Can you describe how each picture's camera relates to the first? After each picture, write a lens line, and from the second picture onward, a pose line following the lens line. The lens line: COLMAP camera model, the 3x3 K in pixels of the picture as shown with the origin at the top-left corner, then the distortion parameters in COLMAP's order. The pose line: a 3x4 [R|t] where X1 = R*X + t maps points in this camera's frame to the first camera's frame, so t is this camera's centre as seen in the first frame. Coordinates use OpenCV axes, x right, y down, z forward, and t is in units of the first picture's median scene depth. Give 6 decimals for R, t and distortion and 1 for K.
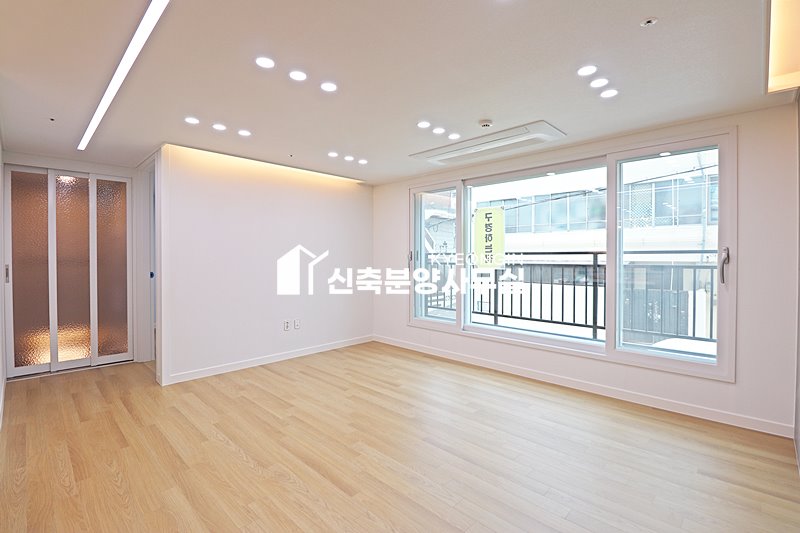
lens RADIAL K [[368.9, 0, 398.3], [0, 368.9, 259.3], [0, 0, 1]] dist [-0.001189, -0.012203]
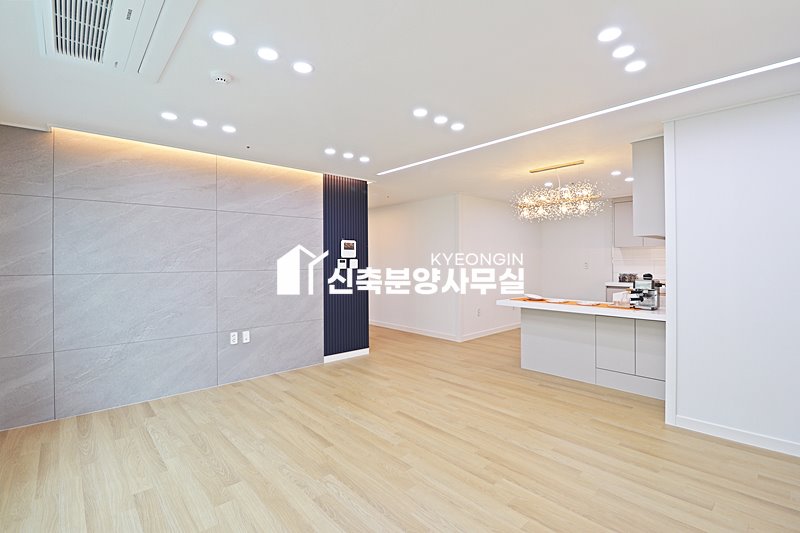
lens RADIAL K [[368.9, 0, 398.3], [0, 368.9, 259.3], [0, 0, 1]] dist [-0.001189, -0.012203]
pose [[-0.998467, 0.006498, 0.054972, -0.122016], [0.006503, 0.999979, -0.000076, -0.010272], [-0.054972, 0.000282, -0.998488, 1.439602]]
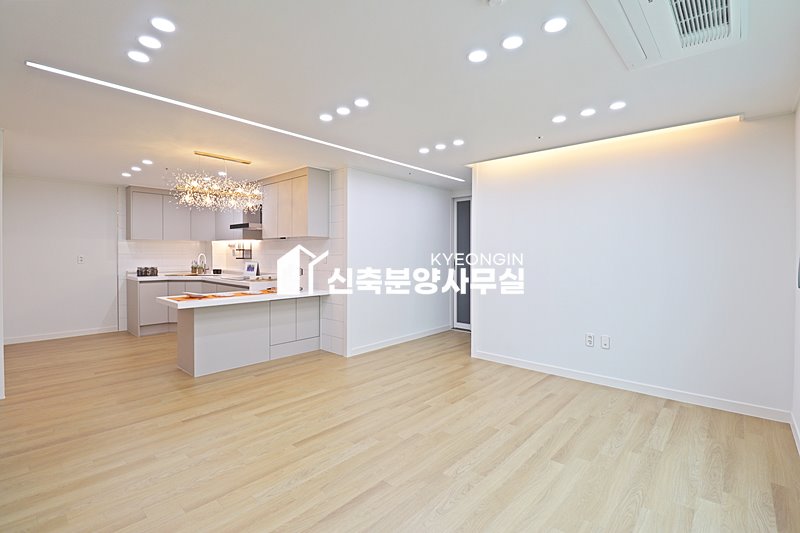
lens RADIAL K [[368.9, 0, 398.3], [0, 368.9, 259.3], [0, 0, 1]] dist [-0.001189, -0.012203]
pose [[0.038287, 0.015079, -0.999153, 0.627607], [-0.008189, 0.999857, 0.014776, -0.006511], [0.999233, 0.007616, 0.038405, 0.722206]]
